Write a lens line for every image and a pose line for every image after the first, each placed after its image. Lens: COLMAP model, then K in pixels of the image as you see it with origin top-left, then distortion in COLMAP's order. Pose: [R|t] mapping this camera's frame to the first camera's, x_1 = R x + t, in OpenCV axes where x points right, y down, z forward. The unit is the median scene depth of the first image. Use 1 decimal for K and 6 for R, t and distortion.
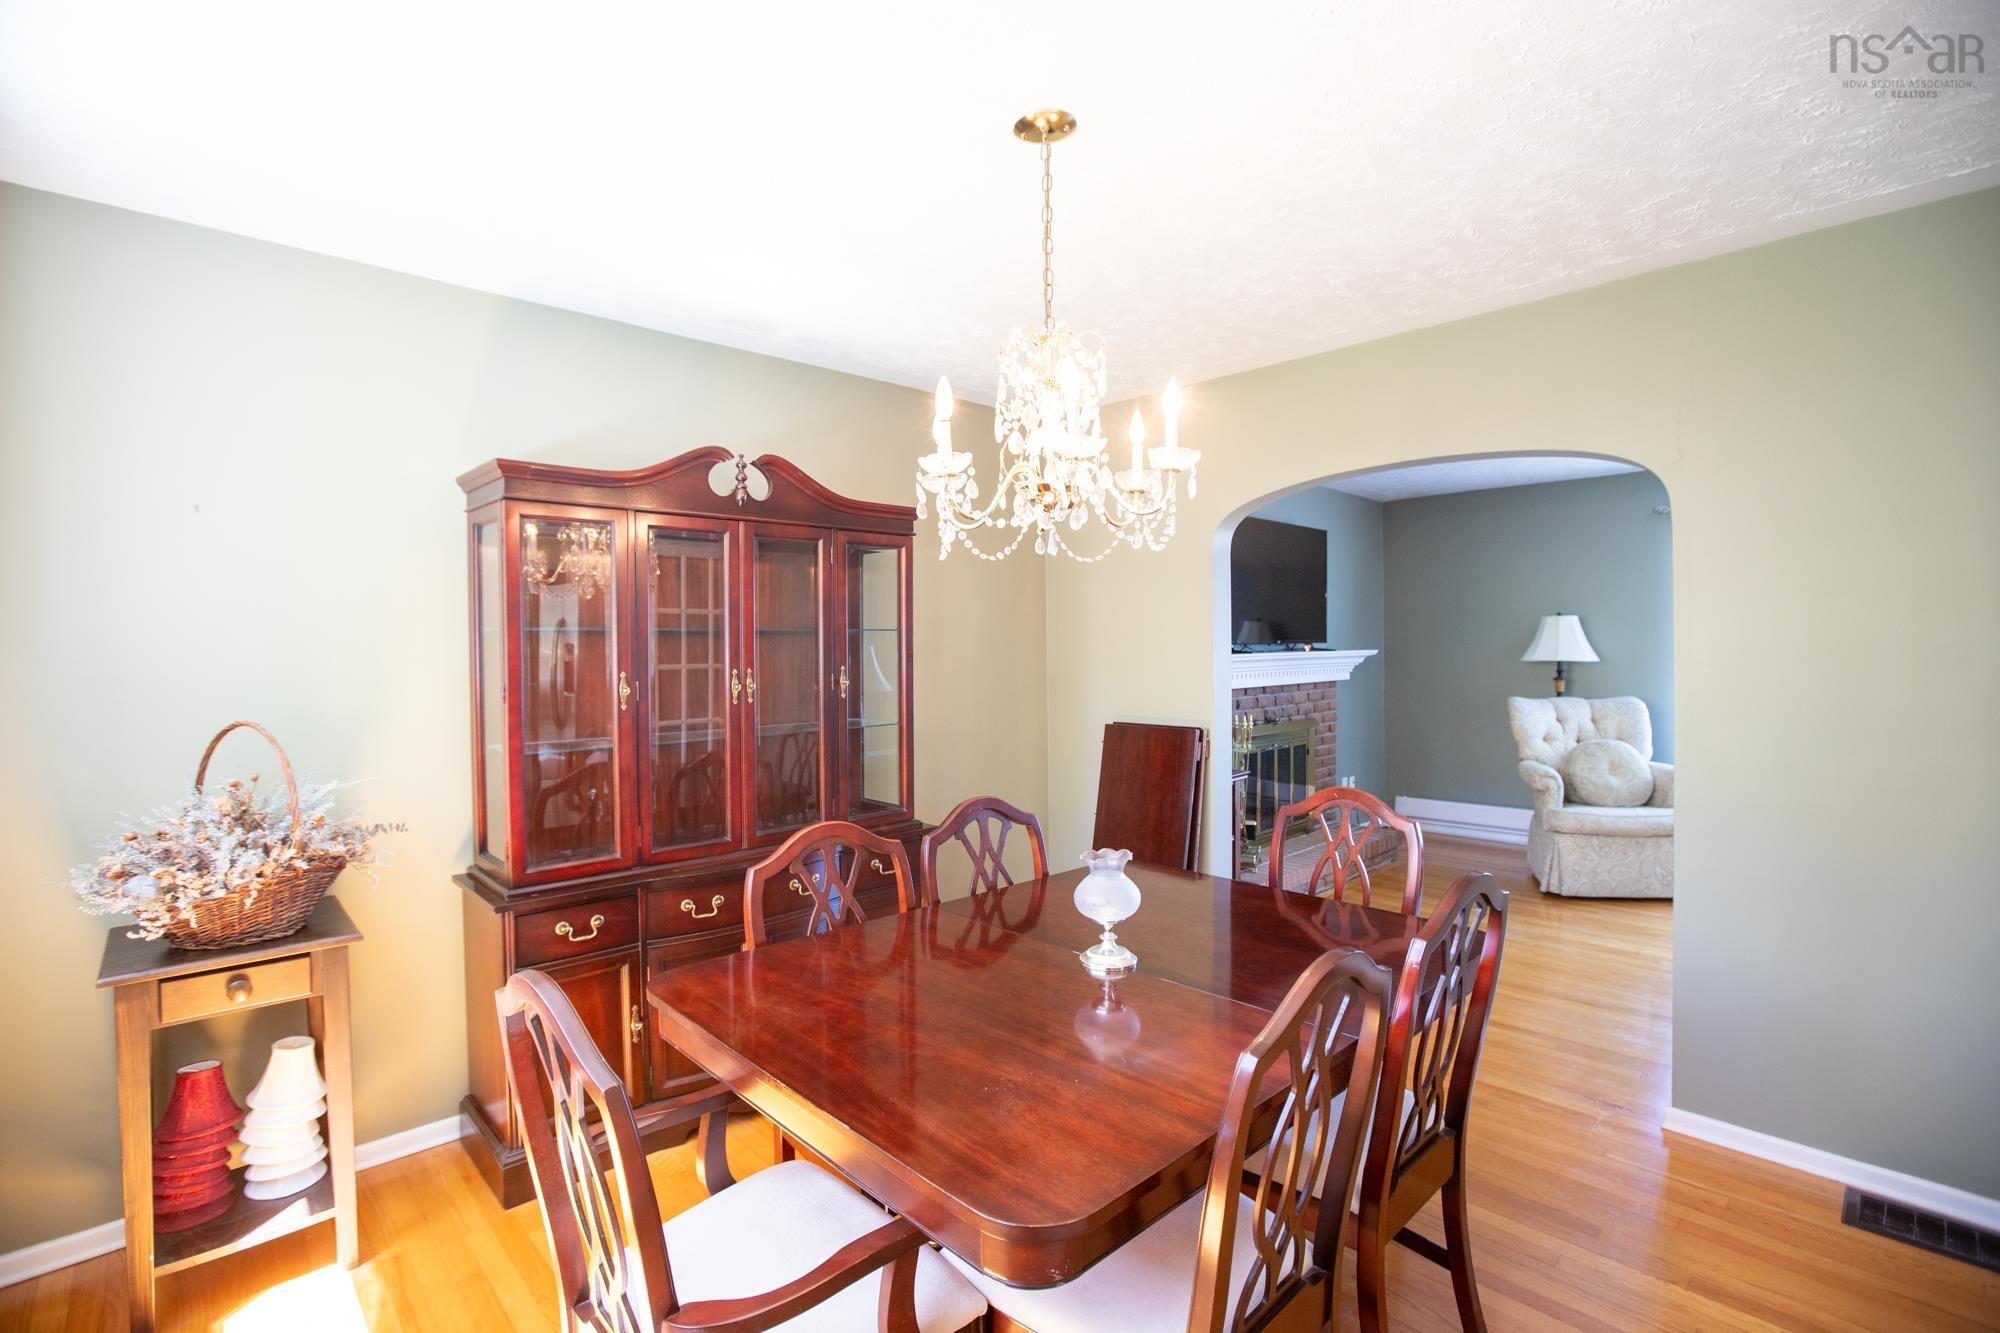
lens RADIAL K [[903.6, 0, 1000.0], [0, 903.6, 666.5], [0, 0, 1]] dist [-0.000836, -0.000061]
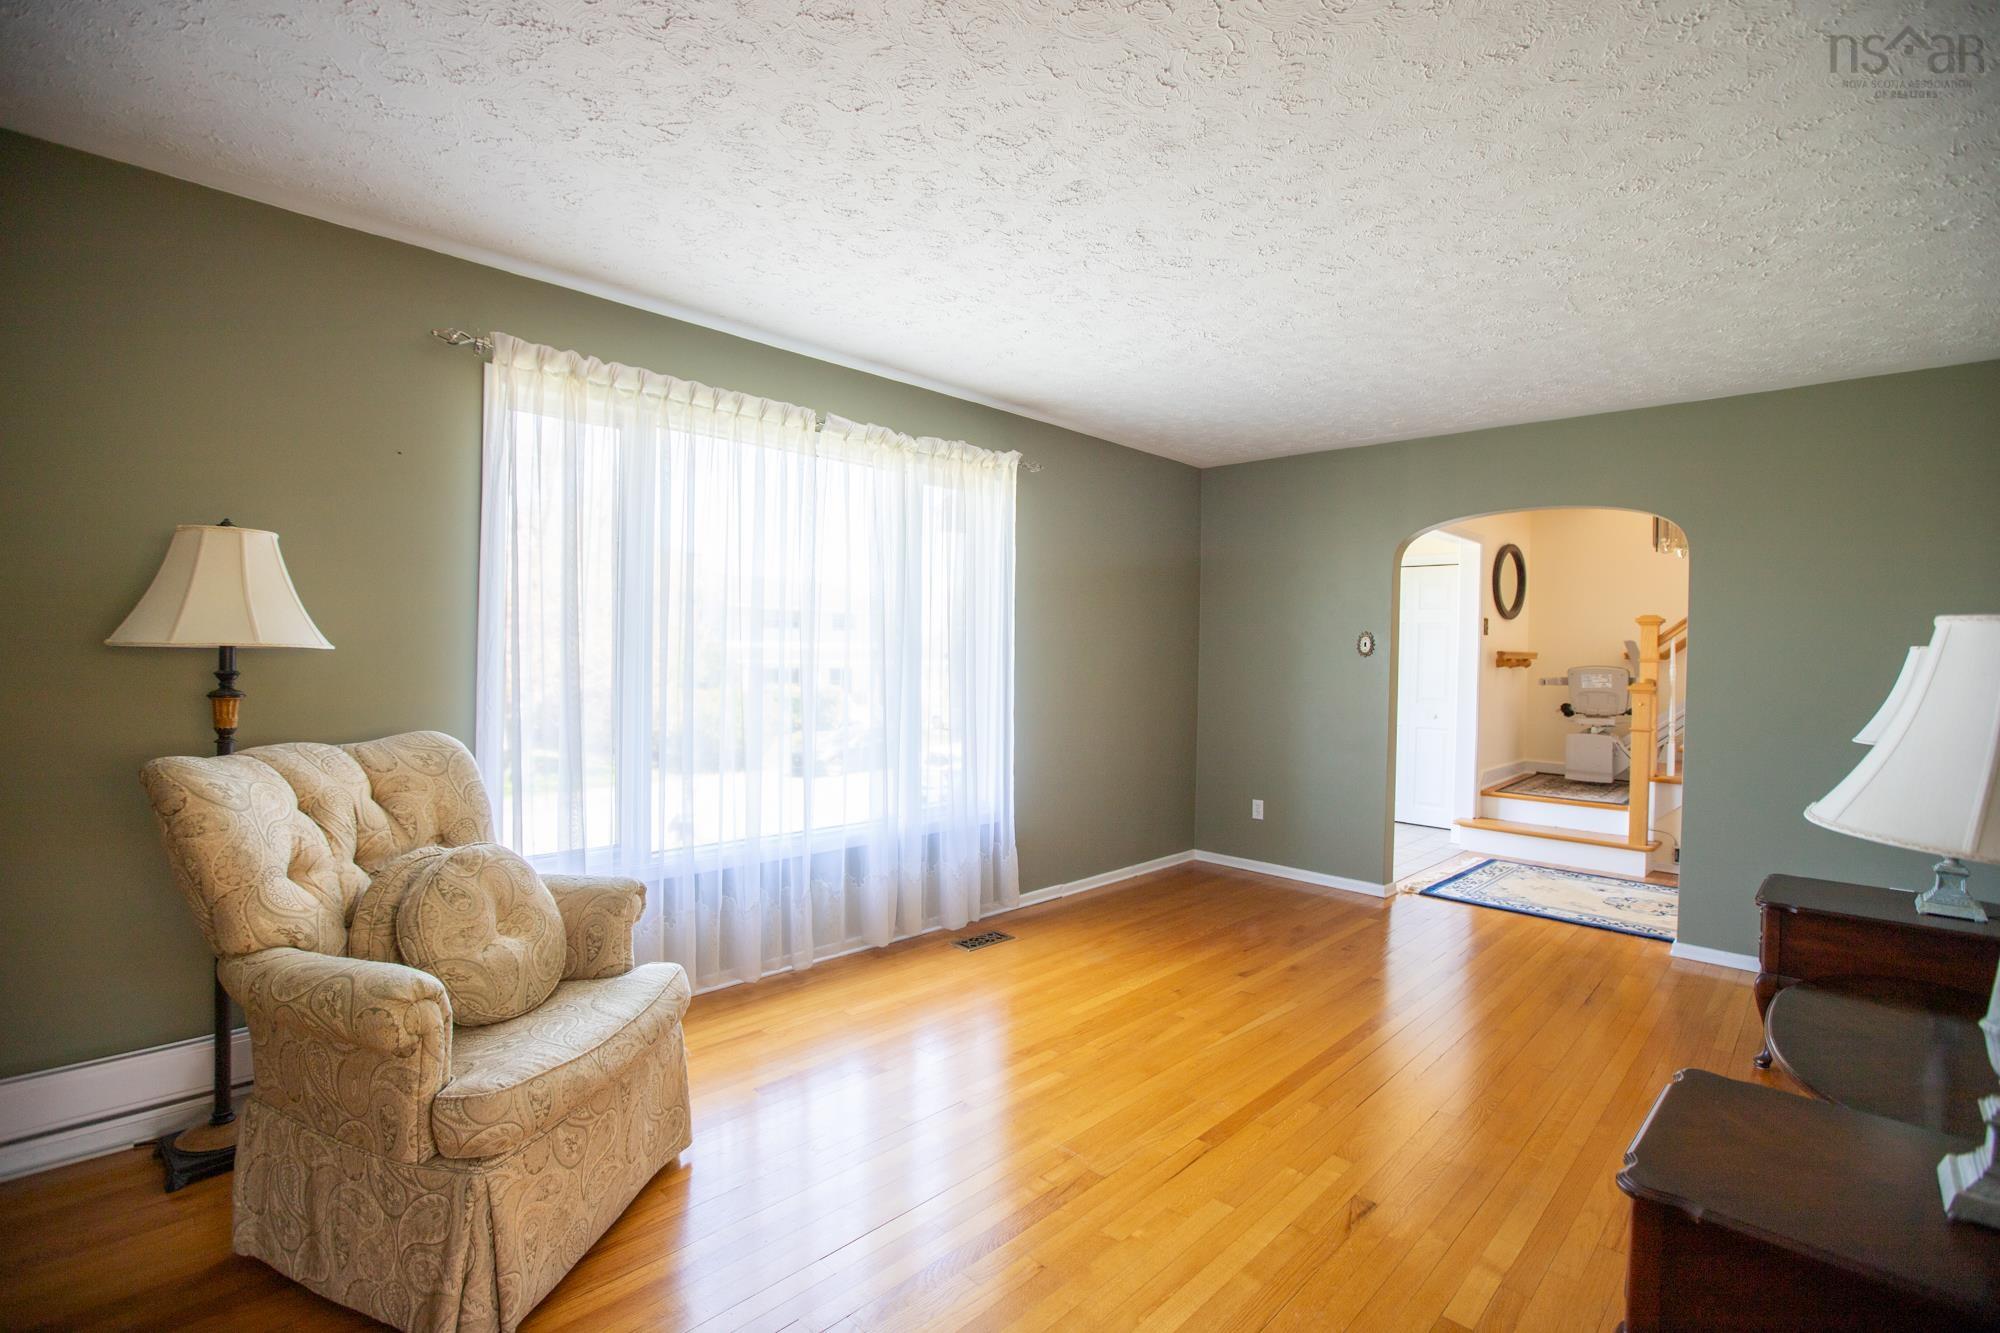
lens RADIAL K [[903.6, 0, 1000.0], [0, 903.6, 666.5], [0, 0, 1]] dist [-0.000836, -0.000061]
pose [[-0.019074, -0.006828, 0.999795, 0.244868], [-0.001726, 0.999975, 0.006796, -0.001003], [-0.999817, -0.001597, -0.019086, 0.709389]]
